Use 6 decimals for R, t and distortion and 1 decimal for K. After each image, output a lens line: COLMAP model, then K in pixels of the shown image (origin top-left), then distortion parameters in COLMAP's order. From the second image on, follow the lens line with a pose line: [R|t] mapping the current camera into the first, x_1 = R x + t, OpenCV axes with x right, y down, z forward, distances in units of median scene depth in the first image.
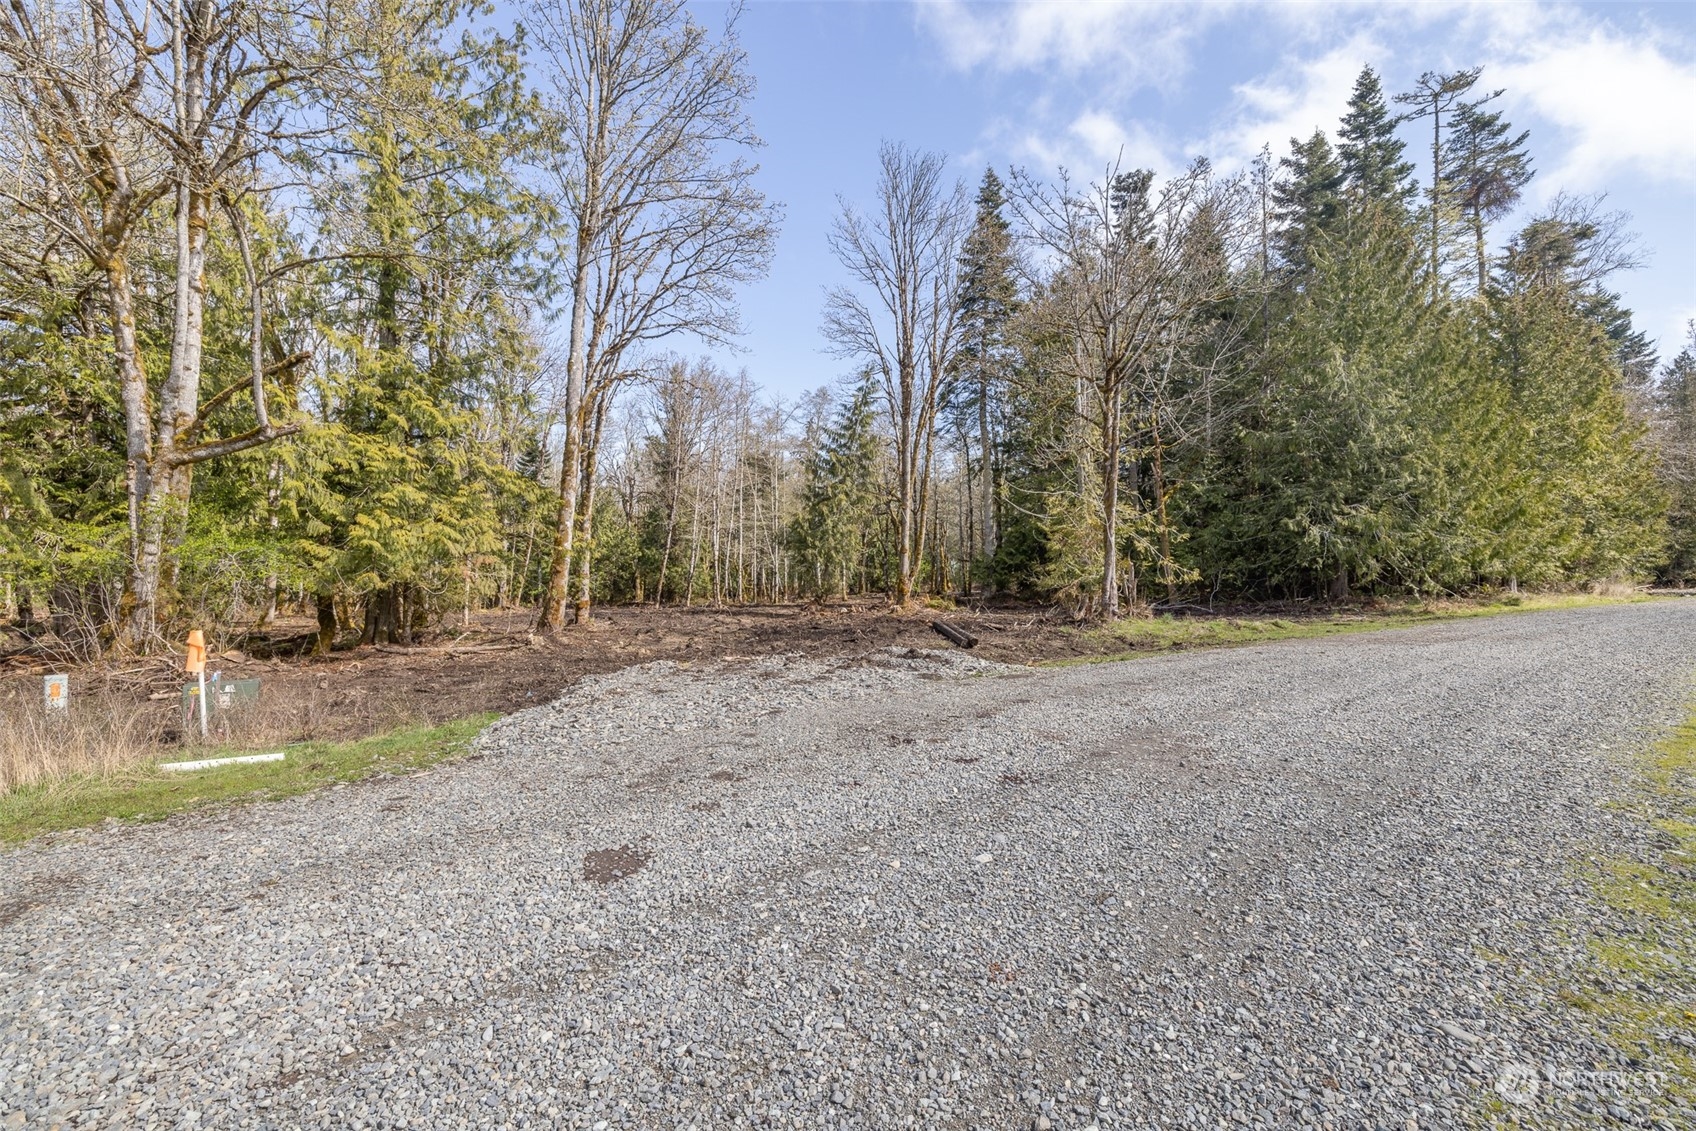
lens RADIAL K [[717.0, 0, 848.5], [0, 717.0, 567.0], [0, 0, 1]] dist [0.000361, 0.000425]
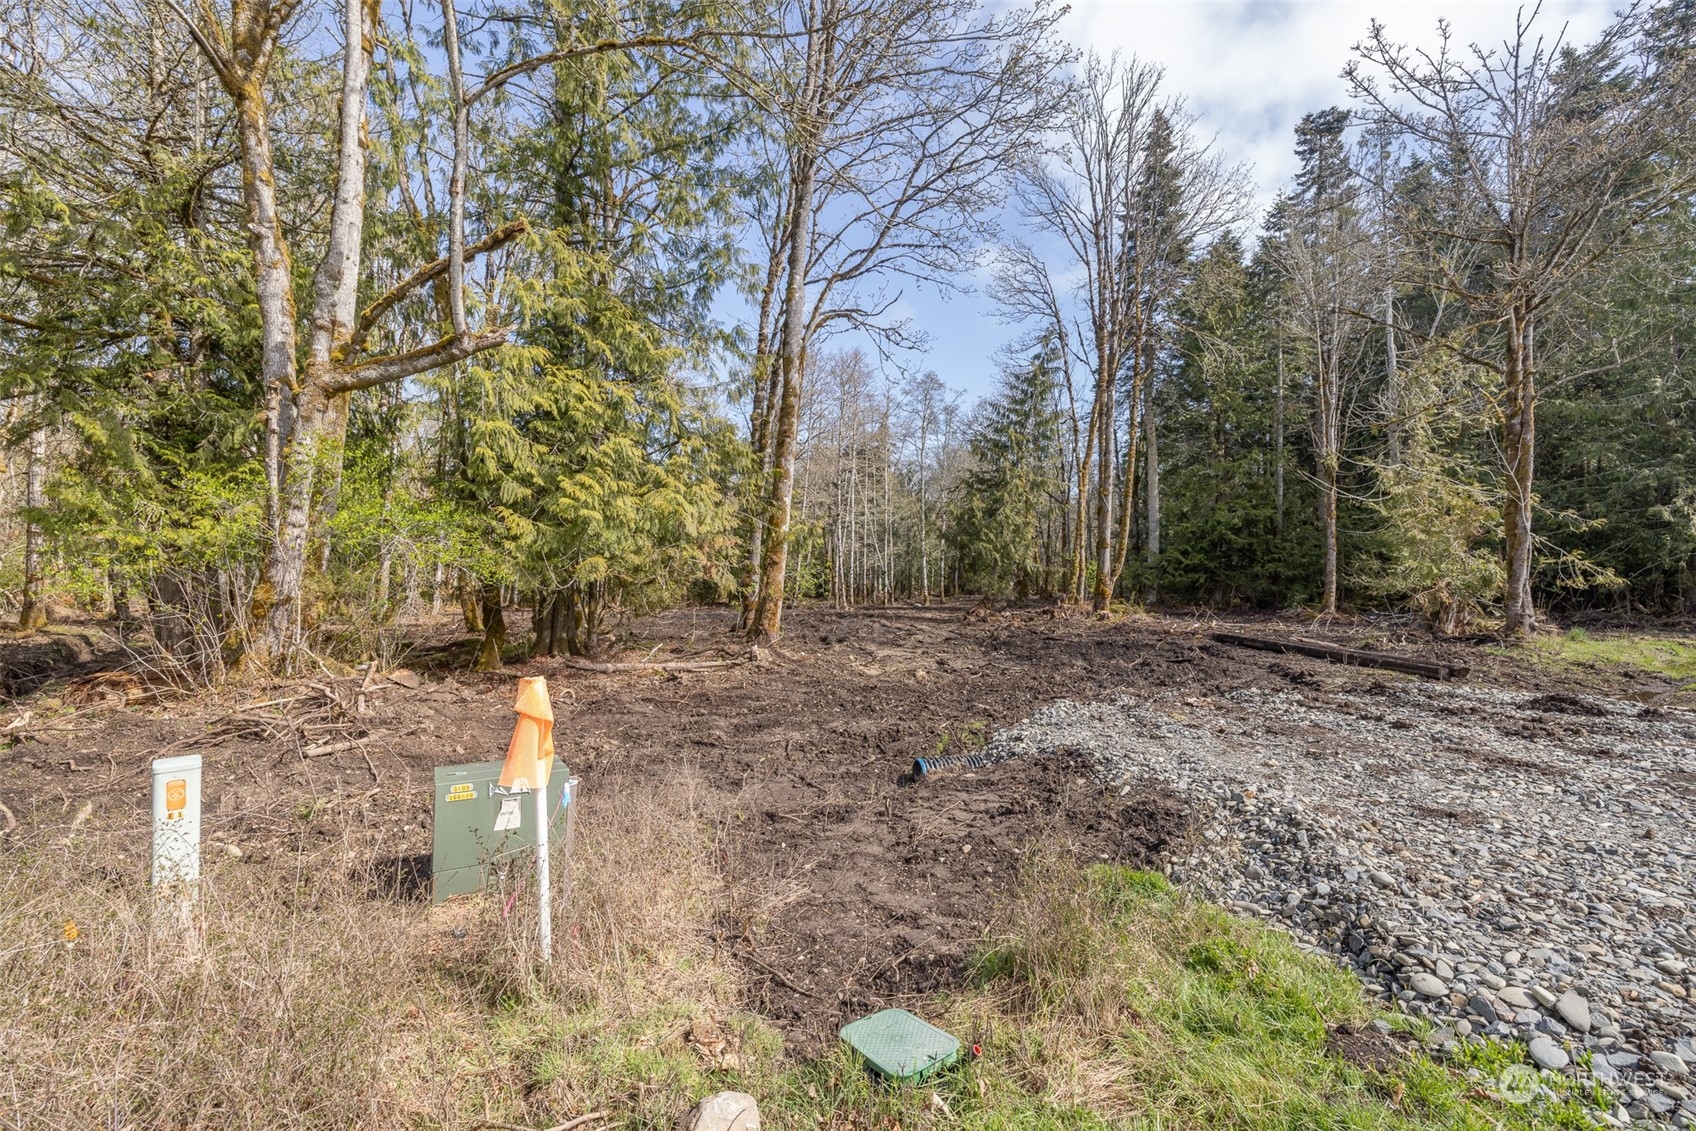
lens RADIAL K [[717.0, 0, 847.6], [0, 717.0, 567.1], [0, 0, 1]] dist [0.000361, 0.000425]
pose [[0.997942, 0.009165, -0.063466, -0.374576], [-0.009264, 0.999956, -0.001259, 0.014919], [0.063452, 0.001844, 0.997983, 0.329031]]
